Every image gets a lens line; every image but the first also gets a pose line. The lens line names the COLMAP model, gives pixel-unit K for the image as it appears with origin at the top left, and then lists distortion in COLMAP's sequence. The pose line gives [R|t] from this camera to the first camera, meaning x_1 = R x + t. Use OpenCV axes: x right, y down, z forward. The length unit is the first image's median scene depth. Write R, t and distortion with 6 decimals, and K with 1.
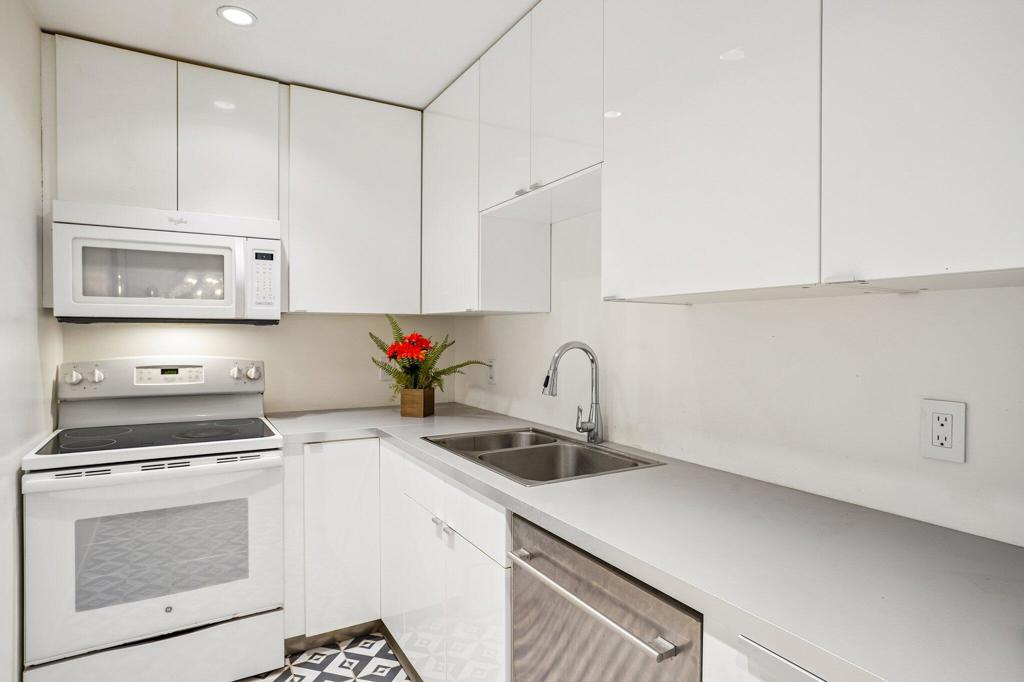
lens RADIAL K [[566.7, 0, 513.0], [0, 566.7, 337.7], [0, 0, 1]] dist [0.000611, 0.000040]
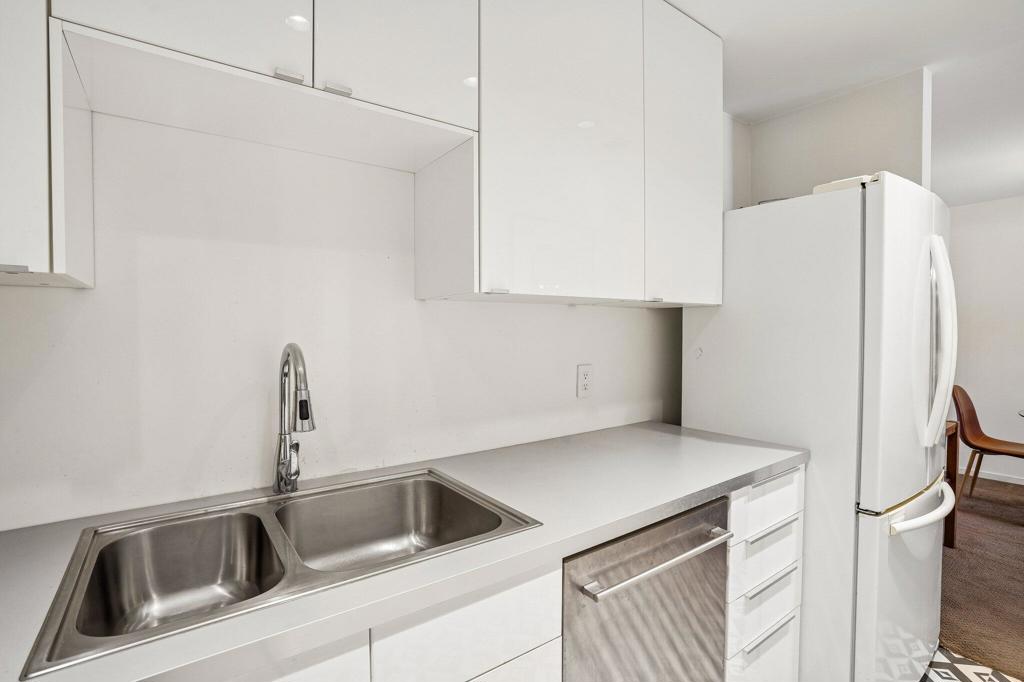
lens RADIAL K [[485.6, 0, 512.0], [0, 485.6, 342.7], [0, 0, 1]] dist [-0.024800, 0.008079]
pose [[-0.106963, -0.029221, 0.993834, -0.773778], [0.017594, 0.999356, 0.031277, -0.016768], [-0.994107, 0.020831, -0.106380, 1.352028]]
